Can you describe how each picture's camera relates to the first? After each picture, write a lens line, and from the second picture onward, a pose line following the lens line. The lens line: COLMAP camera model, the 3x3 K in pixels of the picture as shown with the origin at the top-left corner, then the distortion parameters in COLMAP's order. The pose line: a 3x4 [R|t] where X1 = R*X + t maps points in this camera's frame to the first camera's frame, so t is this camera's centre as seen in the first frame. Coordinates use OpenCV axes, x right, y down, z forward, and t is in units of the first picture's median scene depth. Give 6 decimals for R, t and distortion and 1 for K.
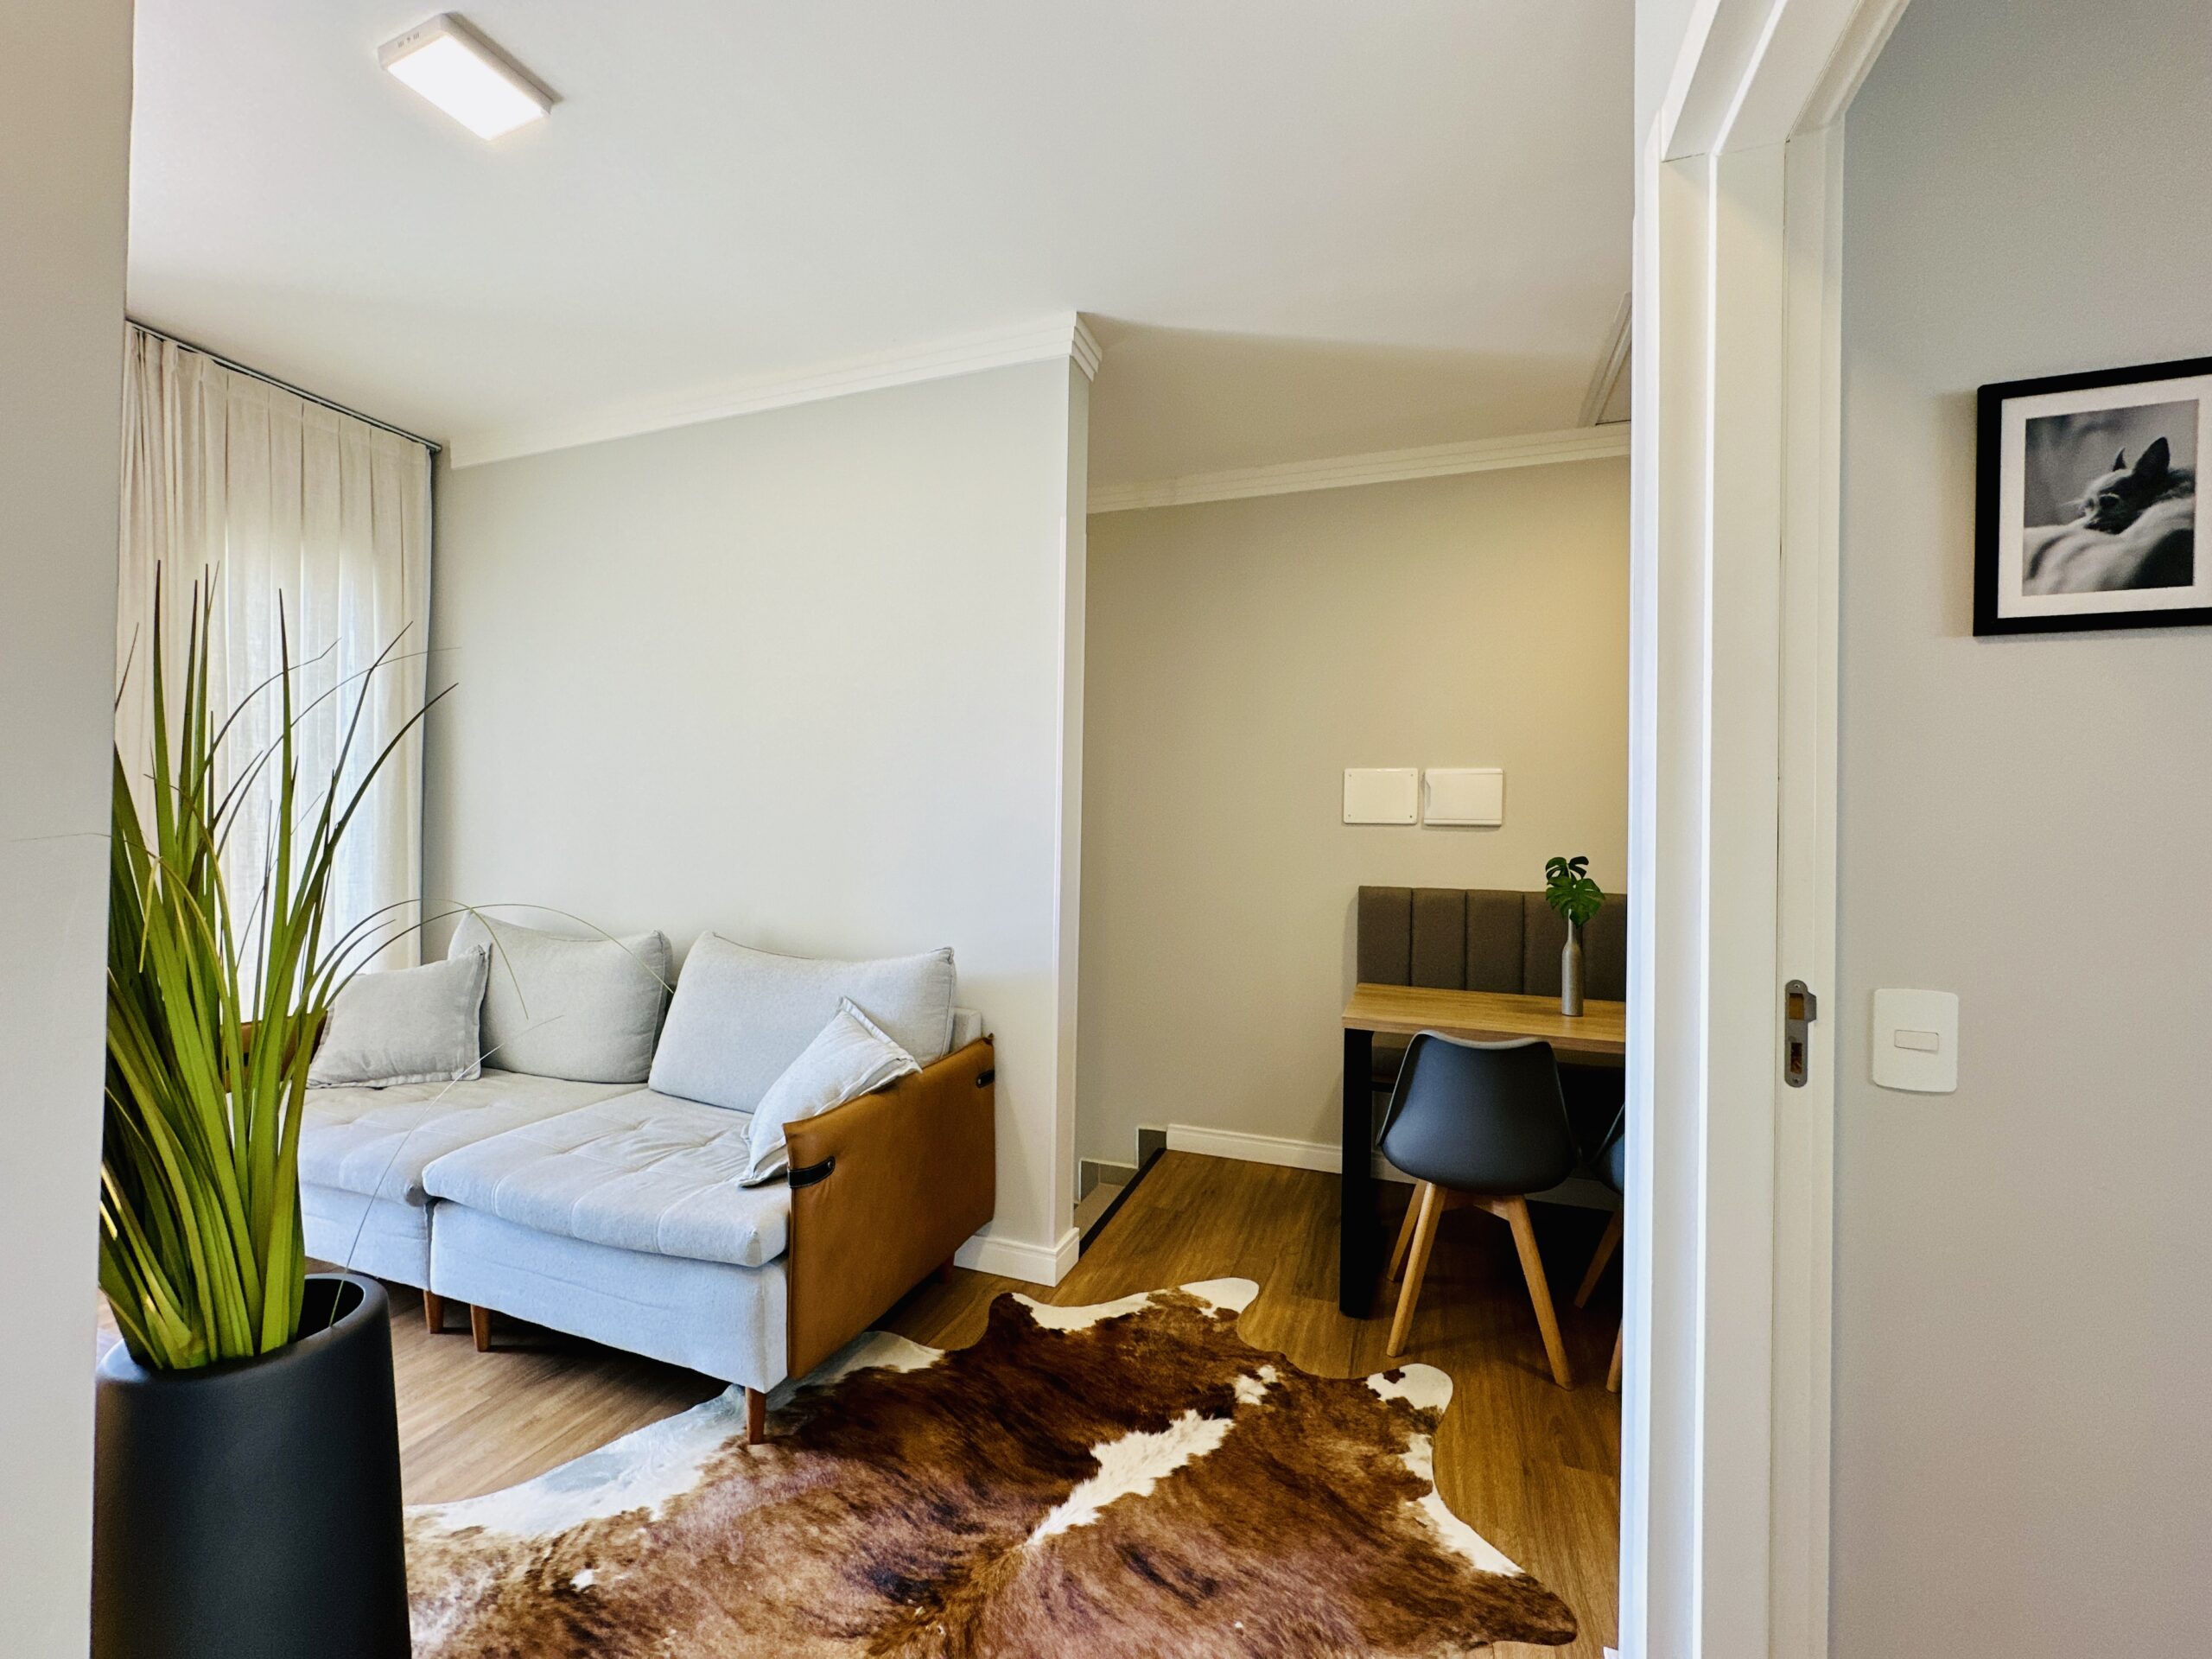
lens RADIAL K [[882.8, 0, 1104.3], [0, 882.8, 828.8], [0, 0, 1]] dist [-0.006943, 0.002230]
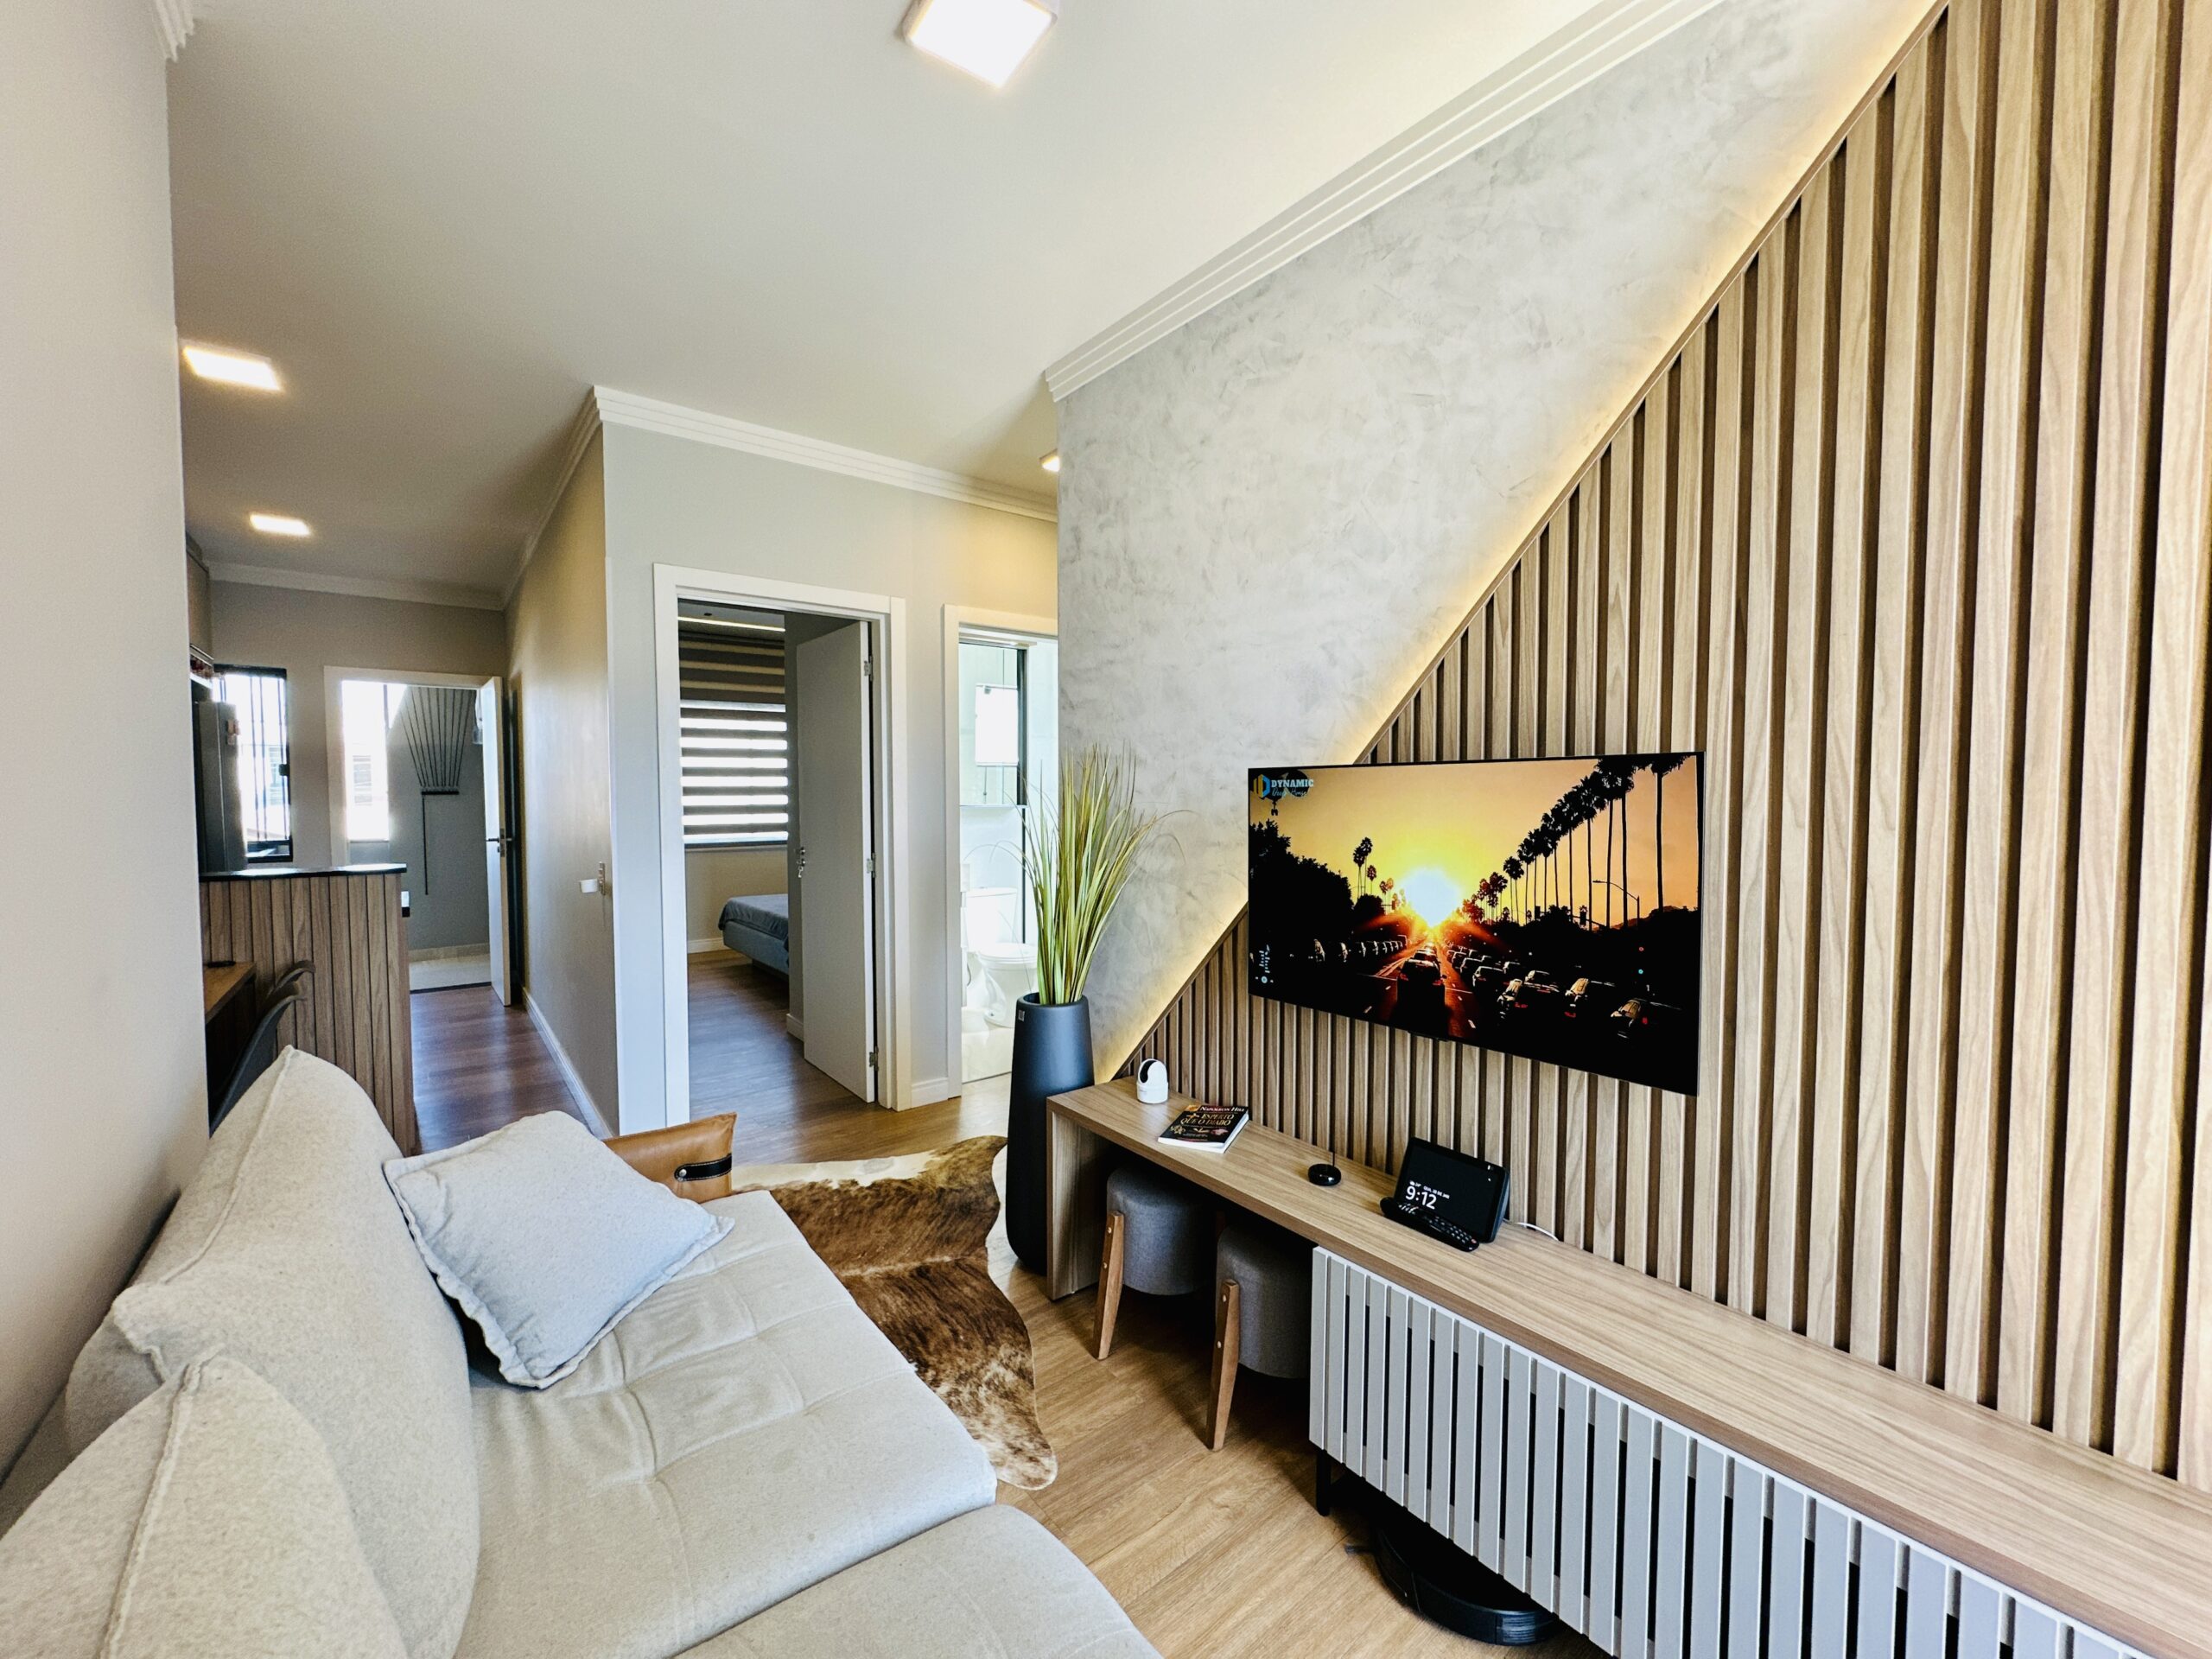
lens RADIAL K [[882.8, 0, 1104.3], [0, 882.8, 828.8], [0, 0, 1]] dist [-0.006943, 0.002230]
pose [[-0.850906, -0.038731, 0.523888, -1.080302], [-0.017500, 0.998815, 0.045418, -0.056950], [-0.525026, 0.029478, -0.850576, 1.389218]]
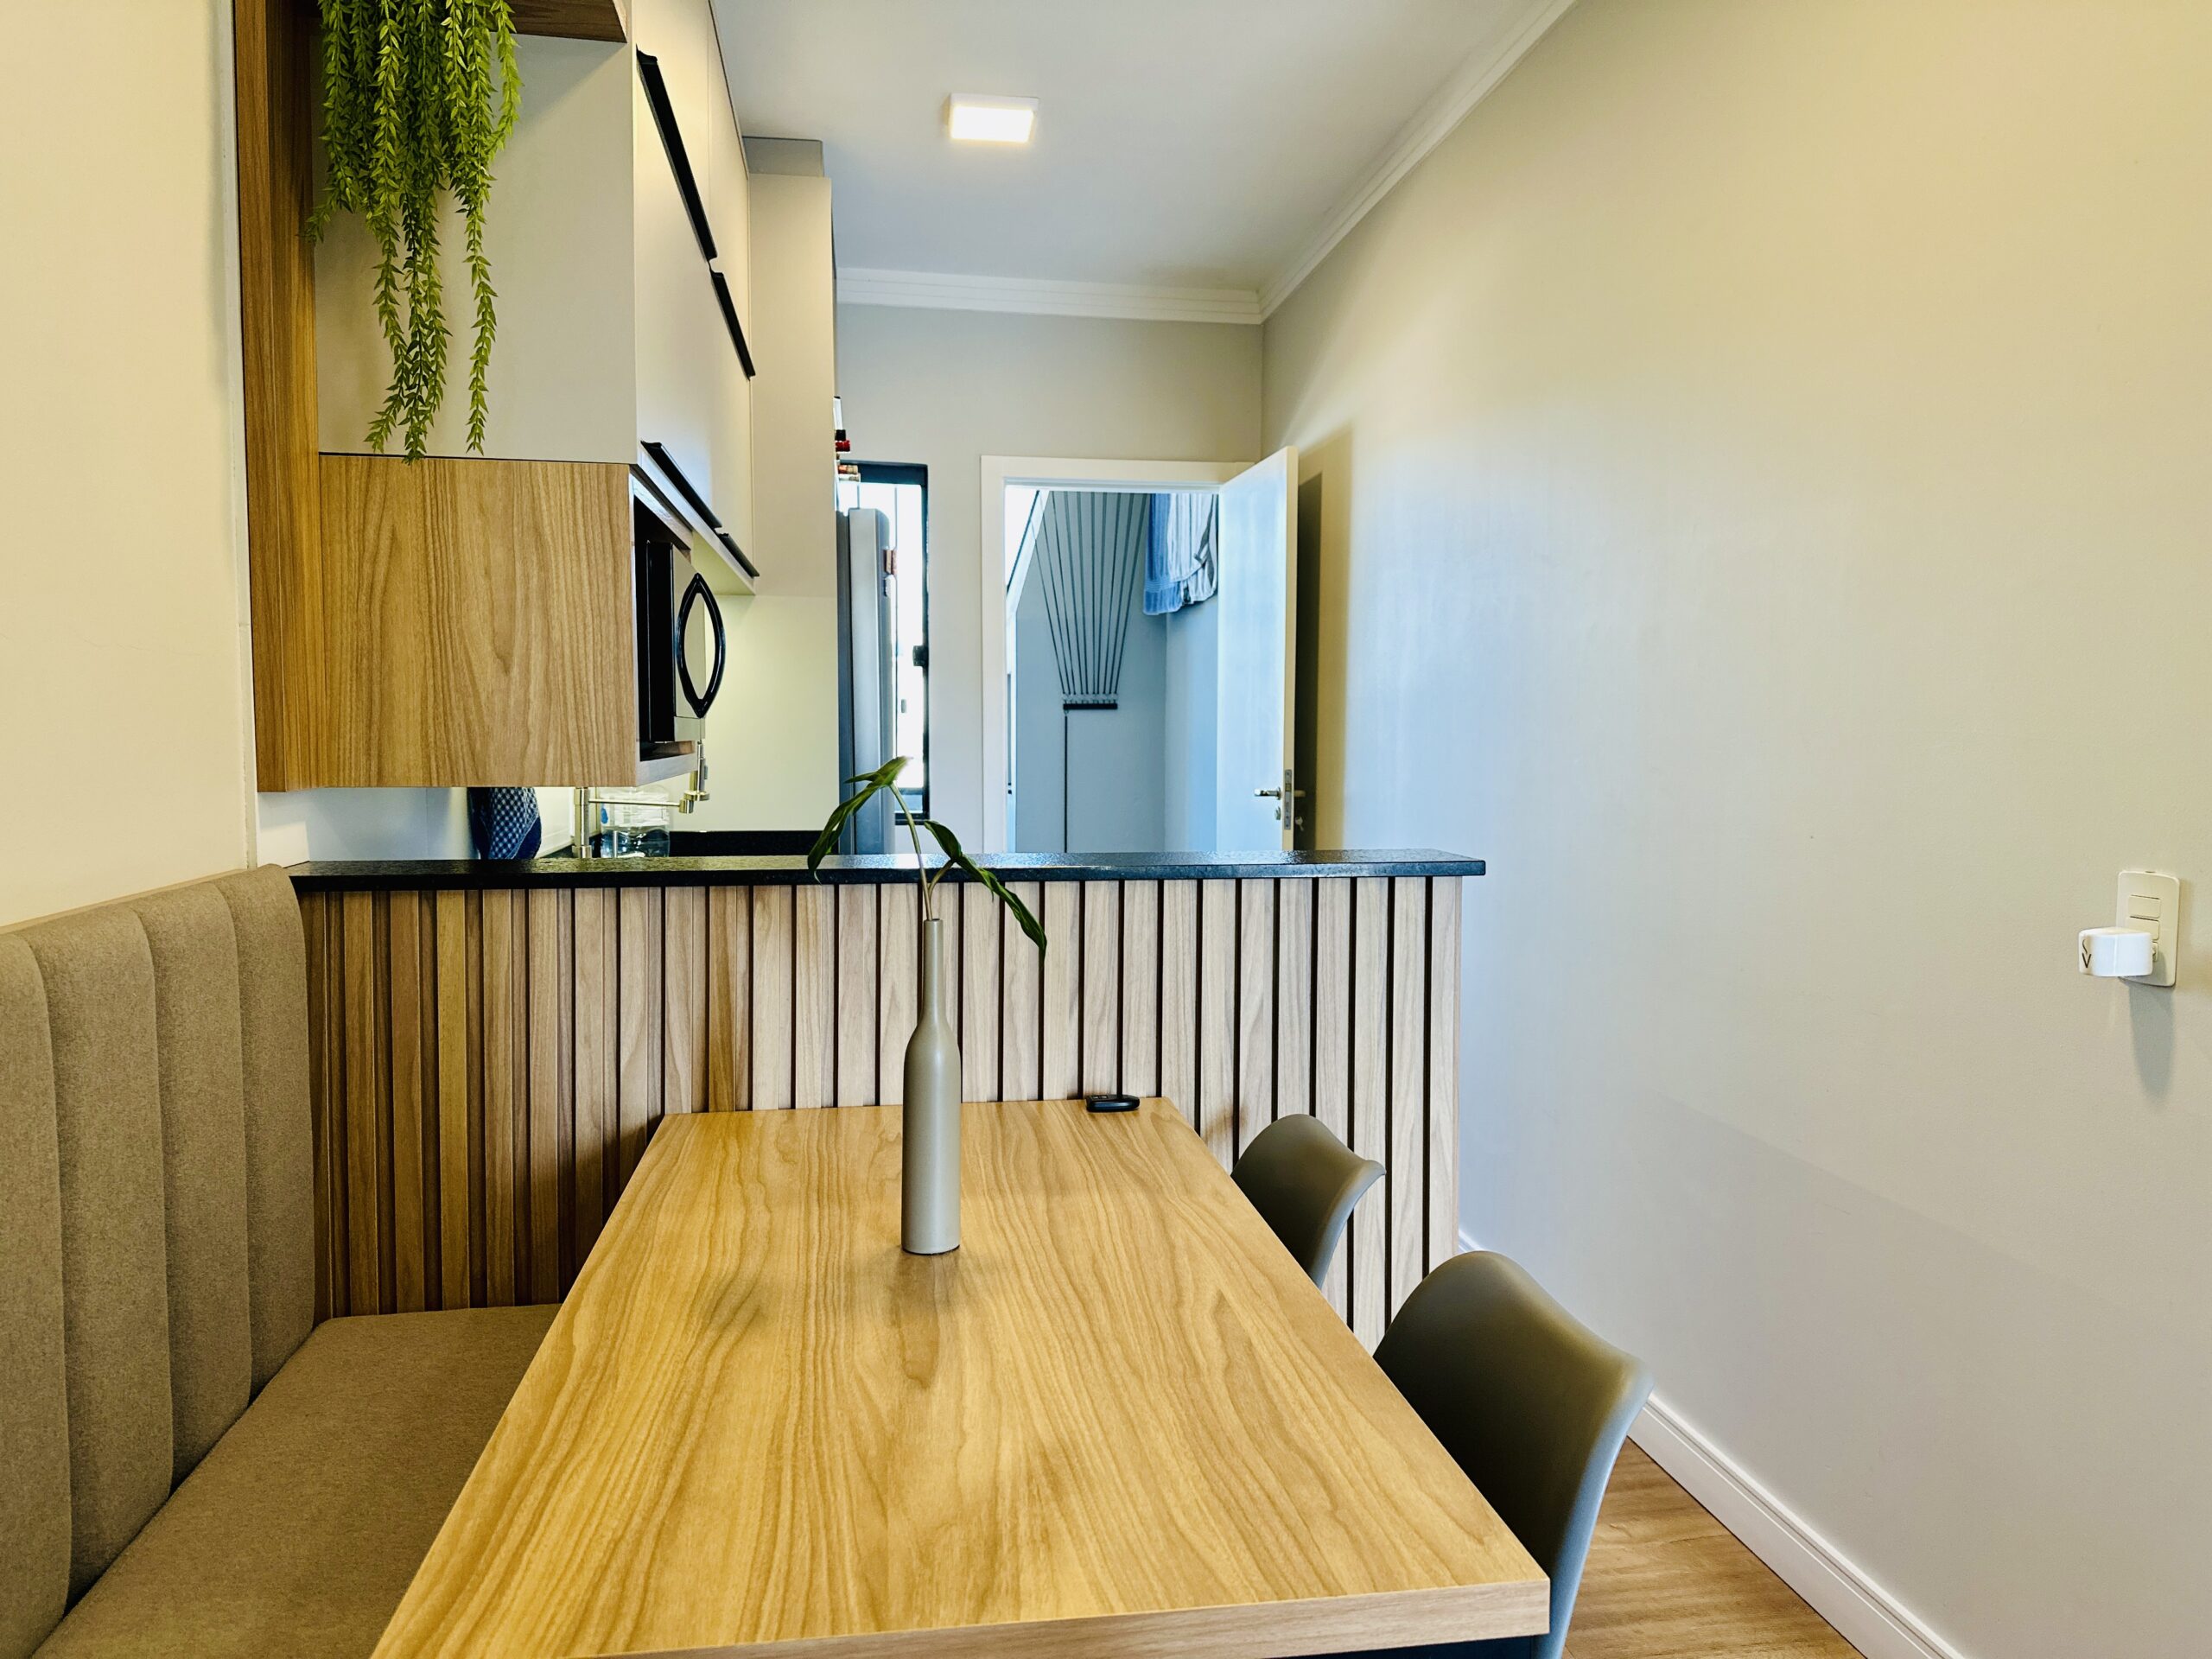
lens RADIAL K [[1555.2, 0, 1106.0], [0, 1555.2, 829.5], [0, 0, 1]] dist [0.021943, -0.000355]
pose [[-0.483397, -0.074466, 0.872228, 0.015600], [-0.018445, 0.997021, 0.074897, 0.016074], [-0.875207, 0.020117, -0.483330, 1.387743]]
